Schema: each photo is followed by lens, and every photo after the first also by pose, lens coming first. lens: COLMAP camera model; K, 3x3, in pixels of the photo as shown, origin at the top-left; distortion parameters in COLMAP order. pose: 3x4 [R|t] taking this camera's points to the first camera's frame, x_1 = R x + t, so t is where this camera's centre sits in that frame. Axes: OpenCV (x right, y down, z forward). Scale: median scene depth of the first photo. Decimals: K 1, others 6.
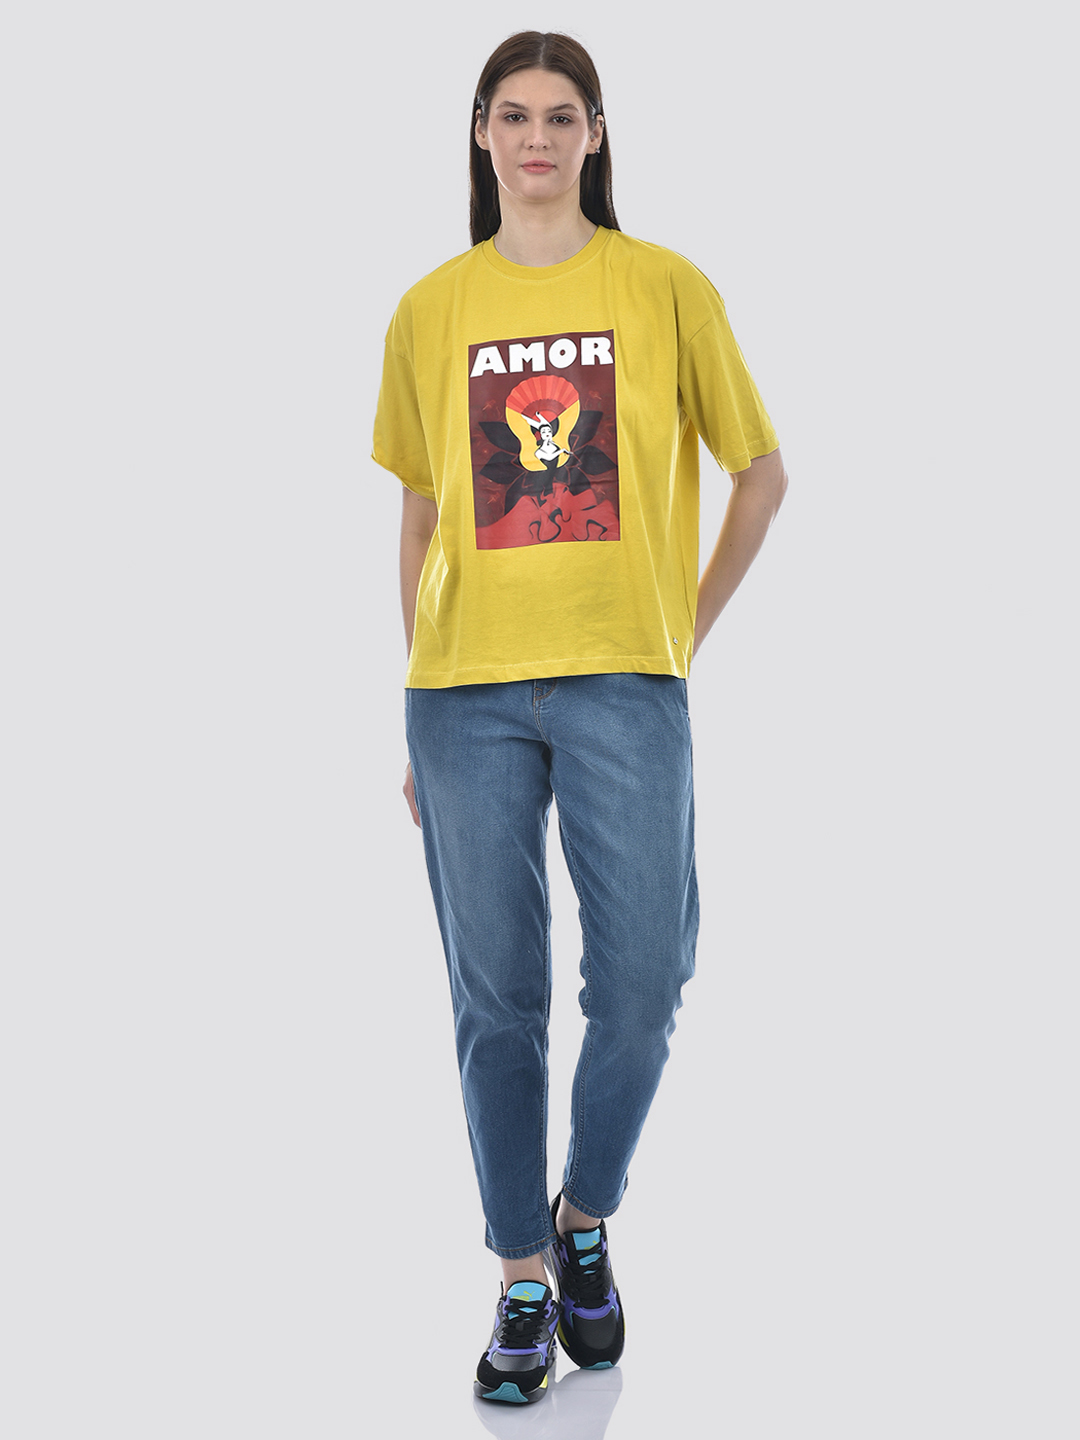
lens RADIAL K [[3016.9, 0, 540.0], [0, 3016.9, 720.0], [0, 0, 1]] dist [0.000444, -0.001238]
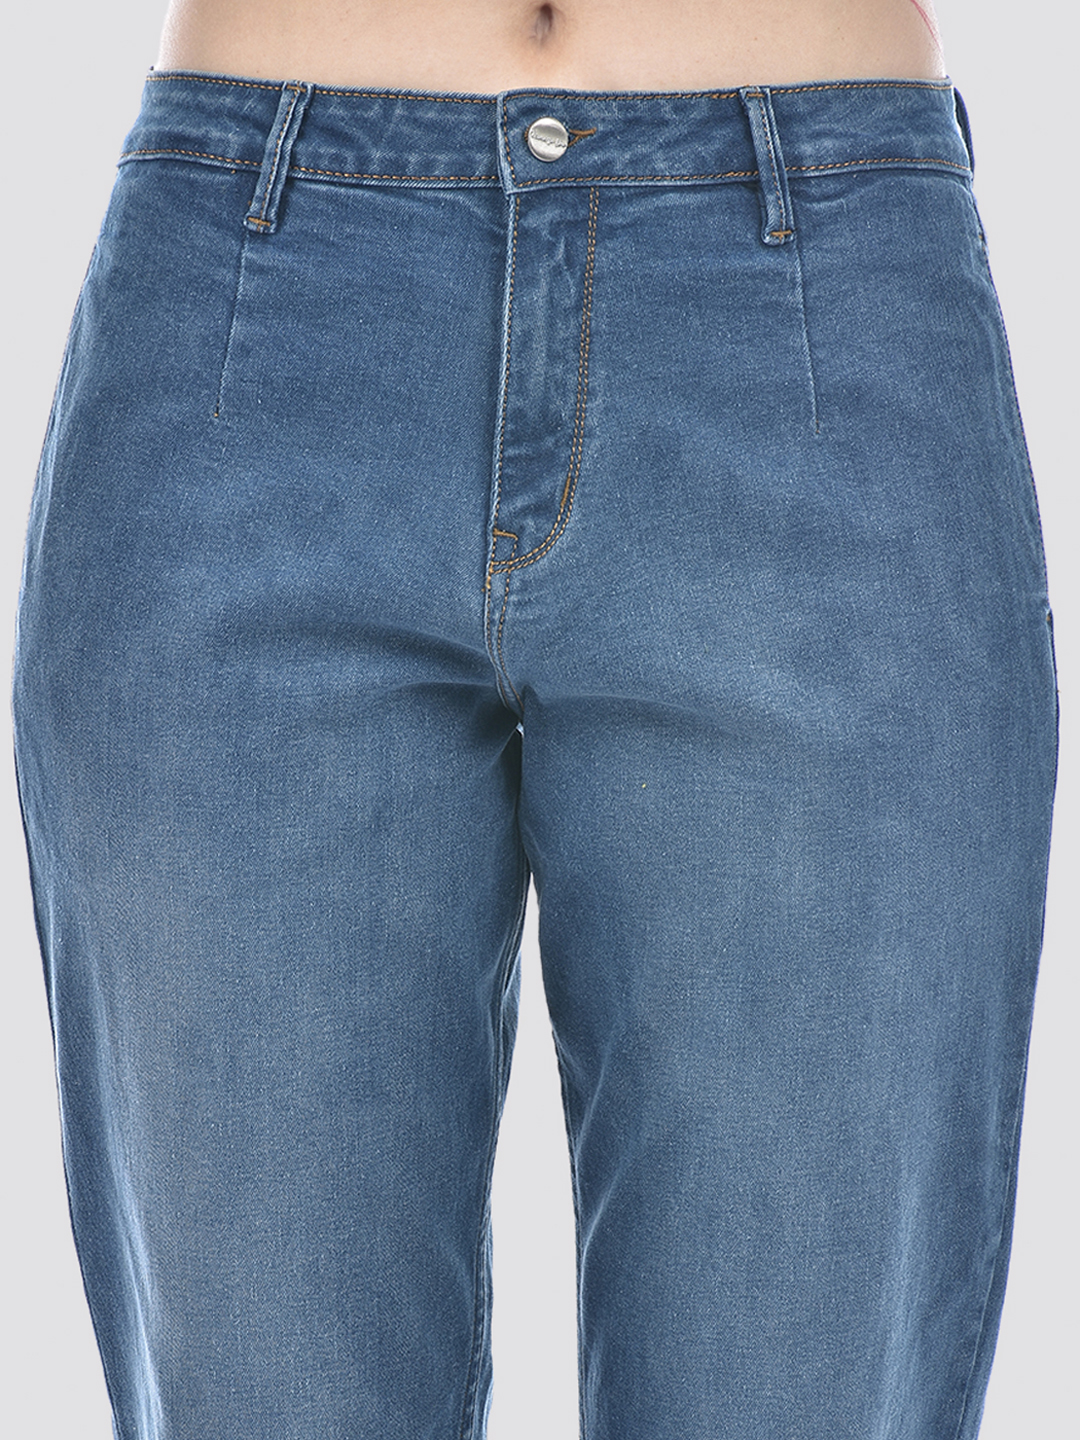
lens RADIAL K [[8821.7, 0, 540.0], [0, 8821.7, 720.0], [0, 0, 1]] dist [0.111250, 2.647221]
pose [[0.997475, 0.070923, 0.003586, 0.000830], [-0.070978, 0.997307, 0.018446, -0.008957], [-0.002268, -0.018654, 0.999823, 0.182361]]
